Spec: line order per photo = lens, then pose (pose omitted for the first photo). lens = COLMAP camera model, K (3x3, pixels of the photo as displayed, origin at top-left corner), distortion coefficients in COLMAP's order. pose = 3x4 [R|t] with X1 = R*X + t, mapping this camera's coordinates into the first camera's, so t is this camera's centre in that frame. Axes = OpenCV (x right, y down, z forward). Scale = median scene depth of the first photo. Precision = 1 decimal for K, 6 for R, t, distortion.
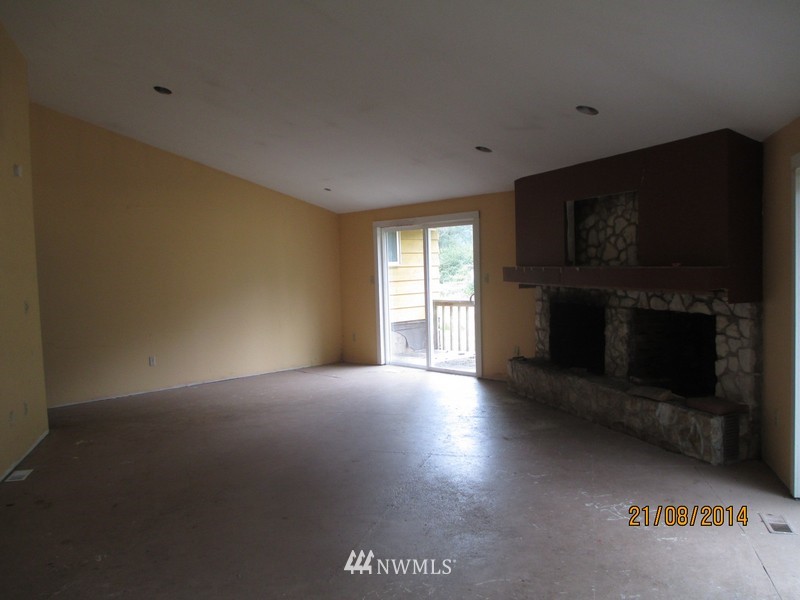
lens RADIAL K [[658.6, 0, 401.6], [0, 658.6, 302.1], [0, 0, 1]] dist [-0.069801, 0.034782]
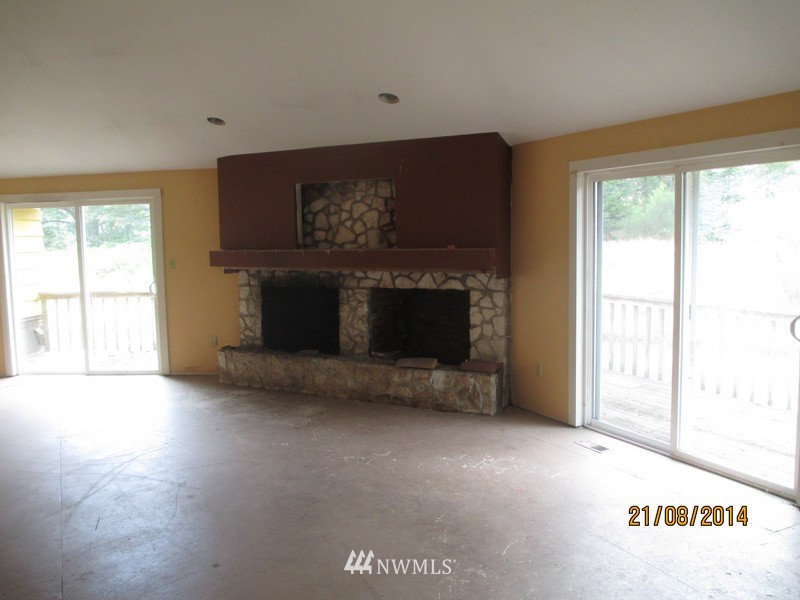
lens RADIAL K [[658.6, 0, 401.0], [0, 658.6, 300.9], [0, 0, 1]] dist [-0.069801, 0.034782]
pose [[0.732554, -0.052017, 0.678719, -0.341062], [0.039760, 0.998643, 0.033623, -0.004269], [-0.679547, 0.002355, 0.733628, 0.174745]]
